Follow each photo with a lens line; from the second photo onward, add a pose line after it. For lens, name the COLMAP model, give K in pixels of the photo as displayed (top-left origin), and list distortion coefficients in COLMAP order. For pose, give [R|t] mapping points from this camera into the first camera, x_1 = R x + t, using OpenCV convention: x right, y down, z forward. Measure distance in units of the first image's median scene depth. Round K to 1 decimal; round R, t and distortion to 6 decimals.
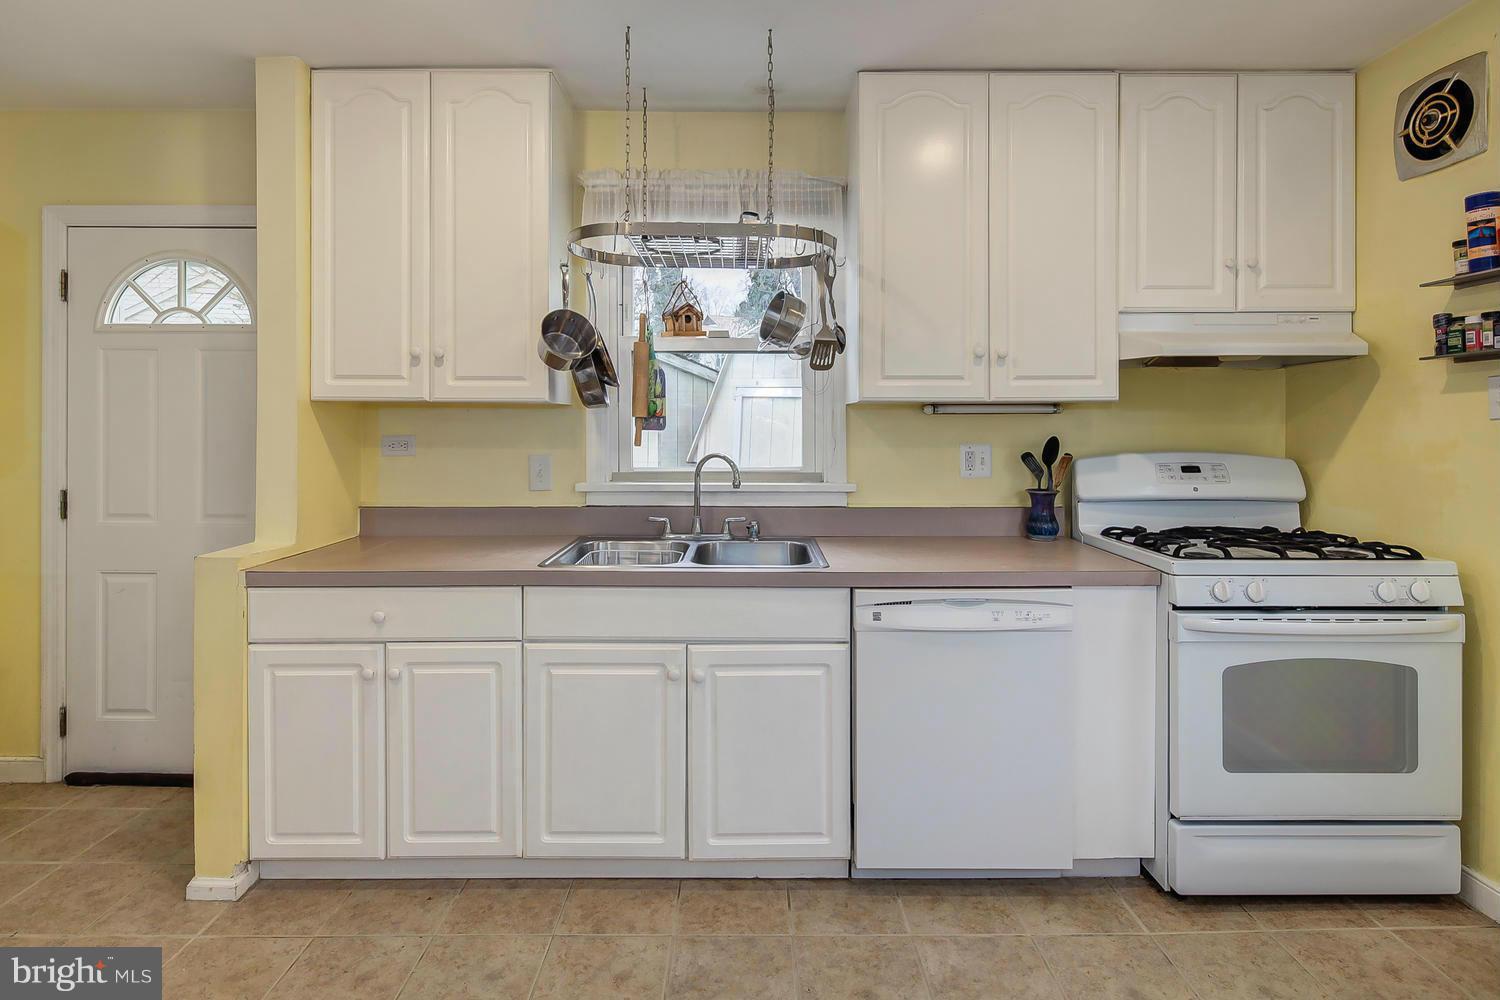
lens RADIAL K [[737.7, 0, 748.8], [0, 737.7, 420.1], [0, 0, 1]] dist [-0.000395, -0.001256]
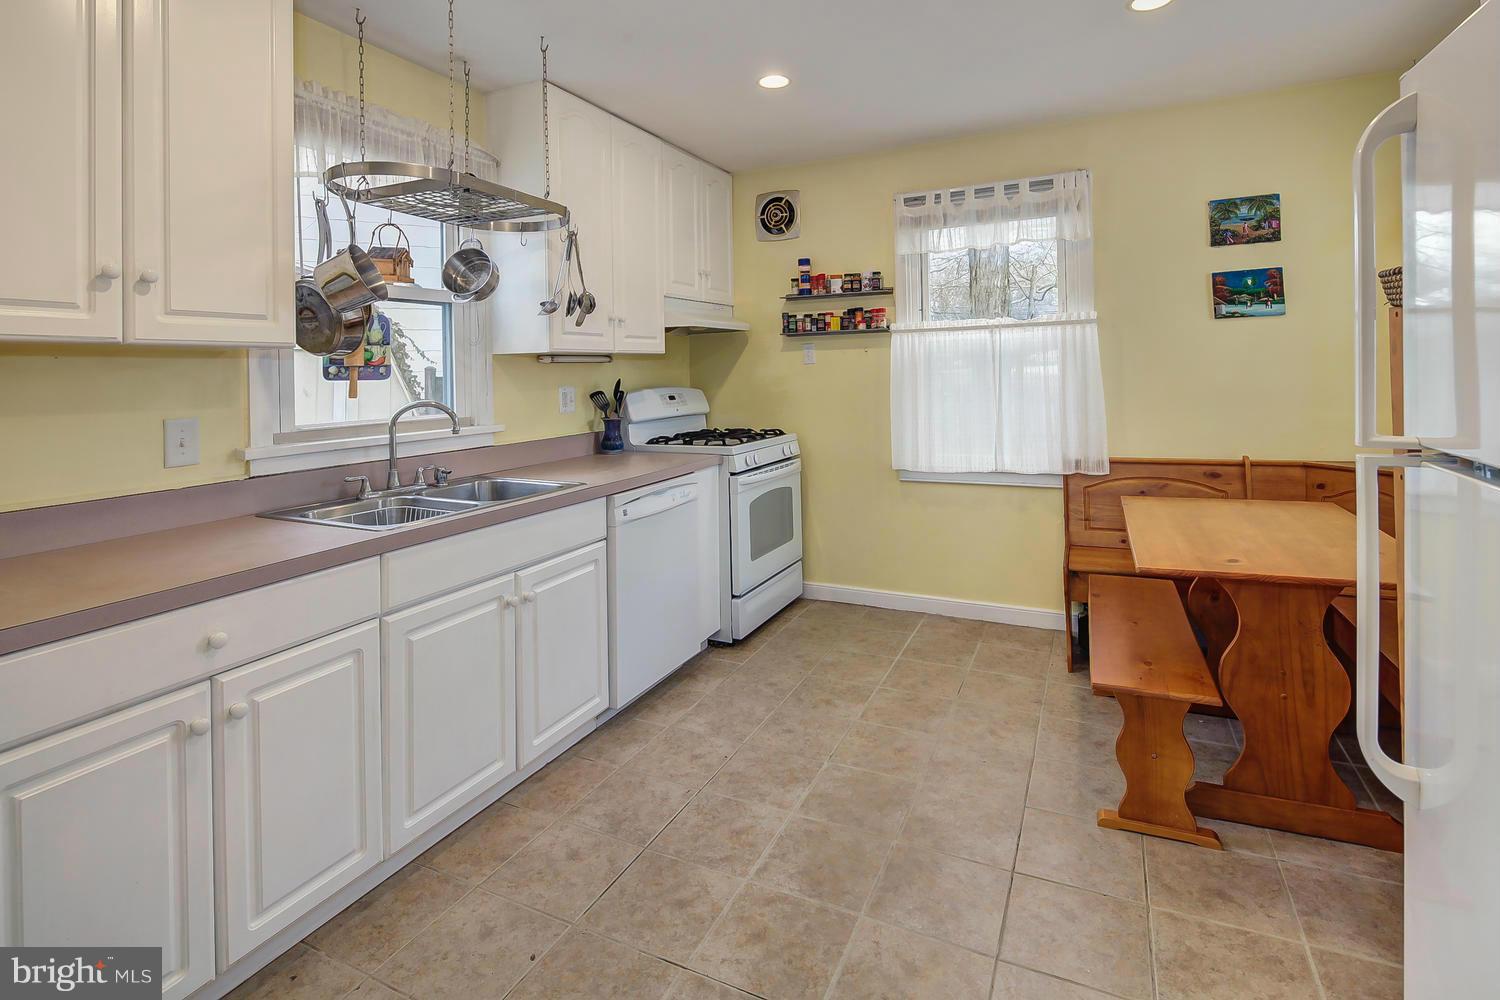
lens RADIAL K [[730.1, 0, 749.6], [0, 730.1, 357.6], [0, 0, 1]] dist [0.001947, -0.004558]
pose [[0.438739, 0.006153, 0.898593, -0.905170], [0.014910, 0.999789, -0.014126, 0.006583], [-0.898491, 0.019595, 0.438555, 0.207292]]
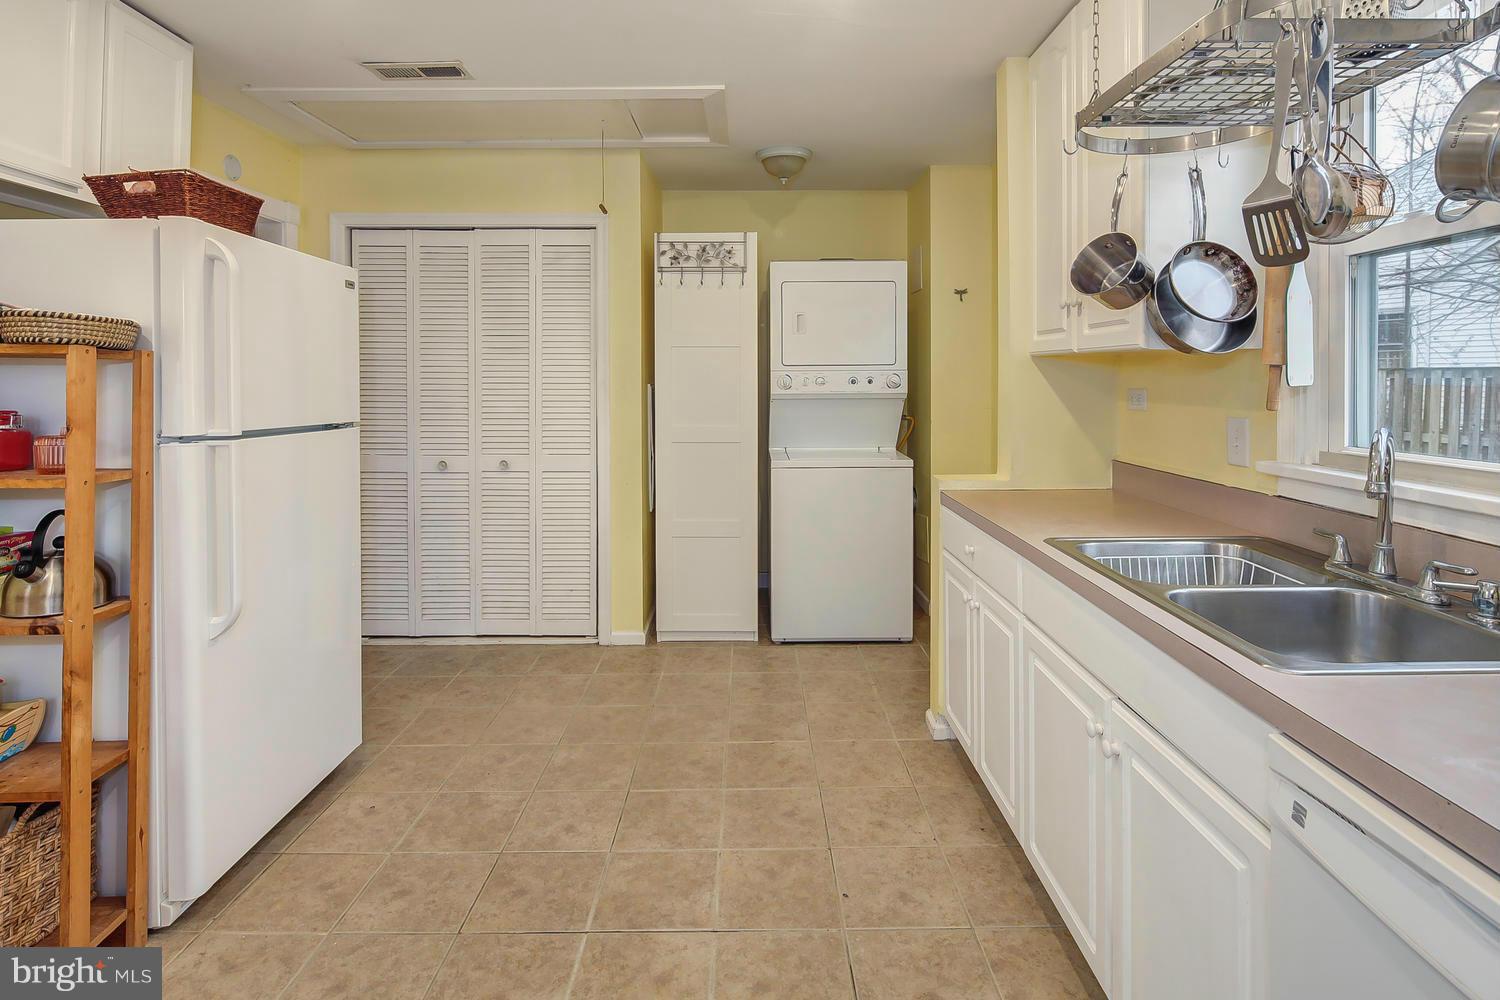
lens RADIAL K [[736.1, 0, 750.0], [0, 736.1, 383.5], [0, 0, 1]] dist [0.002040, -0.002392]
pose [[-0.003896, 0.007421, -0.999965, 0.600998], [0.008807, 0.999934, 0.007386, 0.003858], [0.999954, -0.008778, -0.003961, 0.666939]]
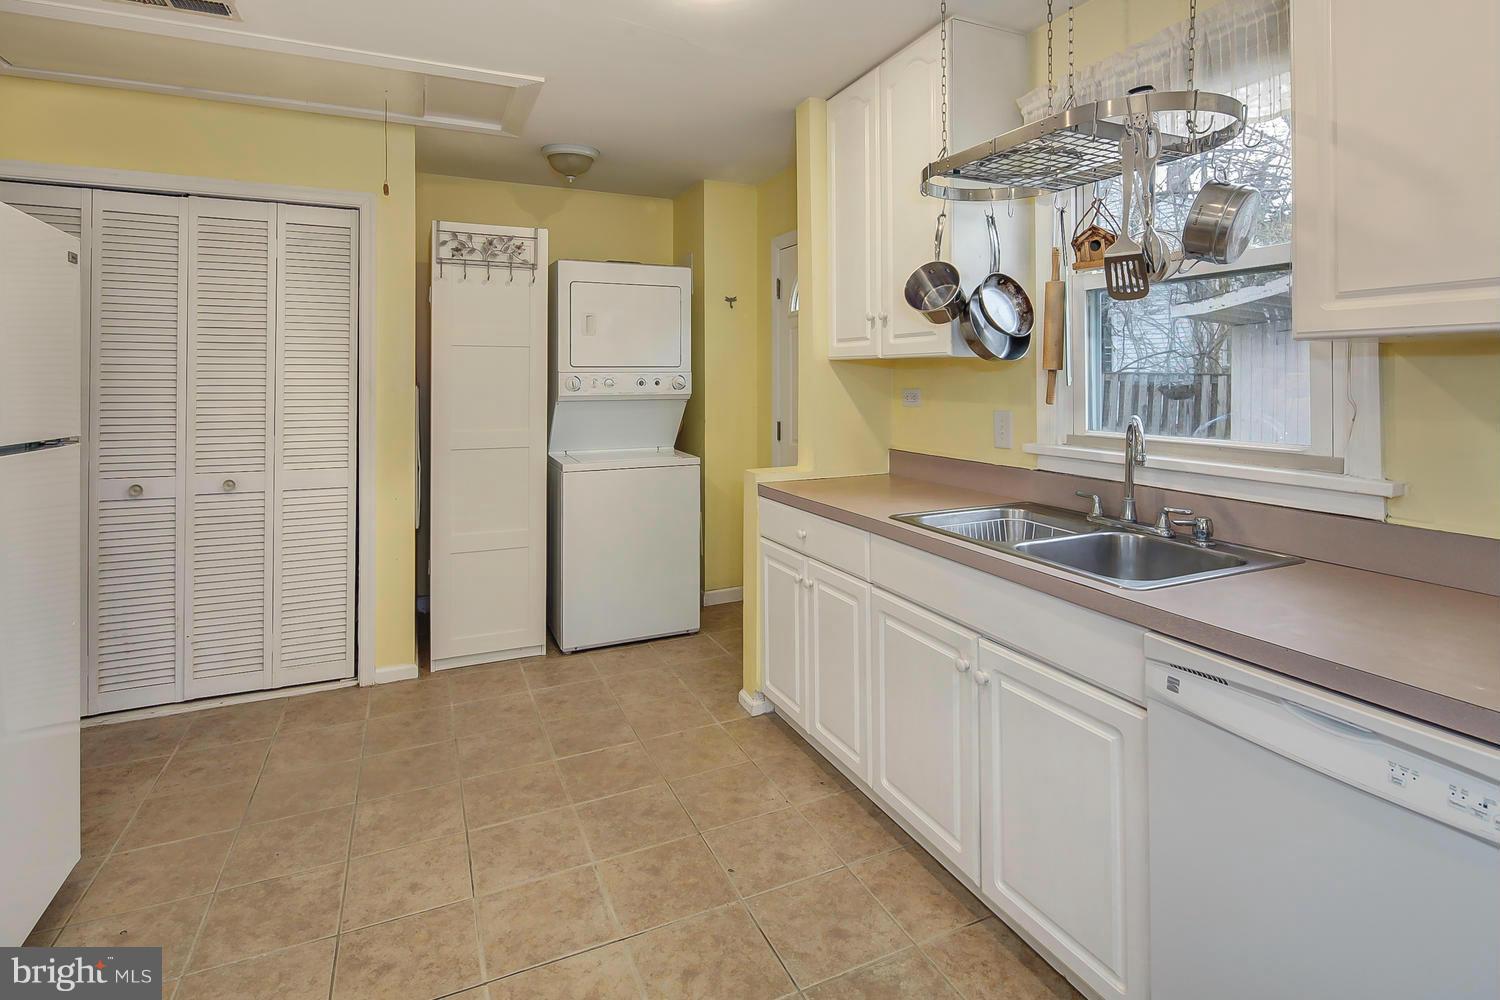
lens RADIAL K [[742.9, 0, 751.6], [0, 742.9, 369.0], [0, 0, 1]] dist [0.004642, -0.005451]
pose [[0.409501, -0.012713, -0.912221, 0.598577], [0.007647, 0.999916, -0.010502, 0.001335], [0.912278, -0.002675, 0.409564, 0.407428]]
